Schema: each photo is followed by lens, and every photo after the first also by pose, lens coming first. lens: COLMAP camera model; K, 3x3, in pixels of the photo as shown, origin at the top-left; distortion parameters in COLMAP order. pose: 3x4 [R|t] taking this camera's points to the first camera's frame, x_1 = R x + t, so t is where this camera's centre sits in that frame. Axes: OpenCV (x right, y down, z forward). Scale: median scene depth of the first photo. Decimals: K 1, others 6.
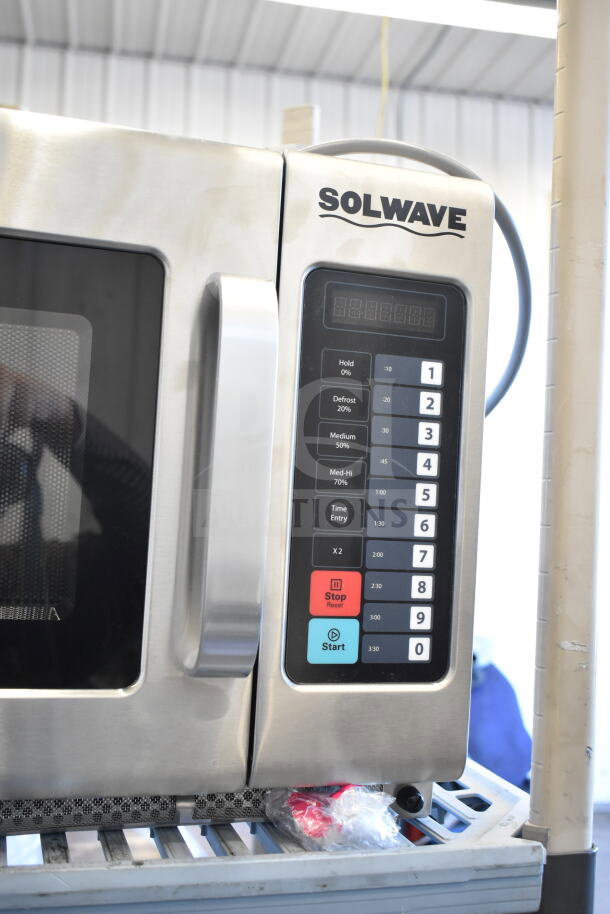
lens RADIAL K [[1058.4, 0, 331.5], [0, 1058.4, 473.6], [0, 0, 1]] dist [-0.089594, 0.000000]
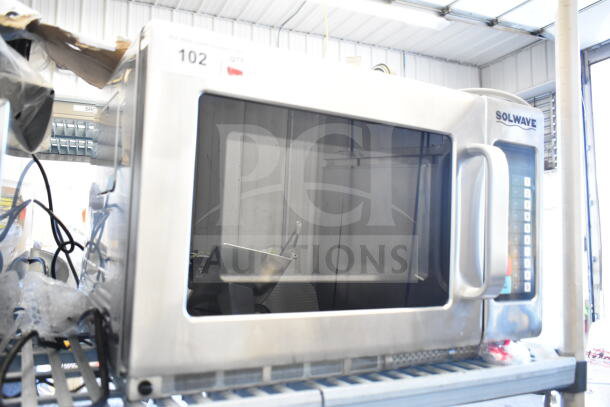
lens RADIAL K [[513.7, 0, 304.7], [0, 513.7, 200.1], [0, 0, 1]] dist [-0.038983, -0.003339]
pose [[0.979733, -0.001897, 0.200300, -0.716698], [0.005976, 0.999787, -0.019763, -0.027749], [-0.200220, 0.020559, 0.979535, -0.137557]]
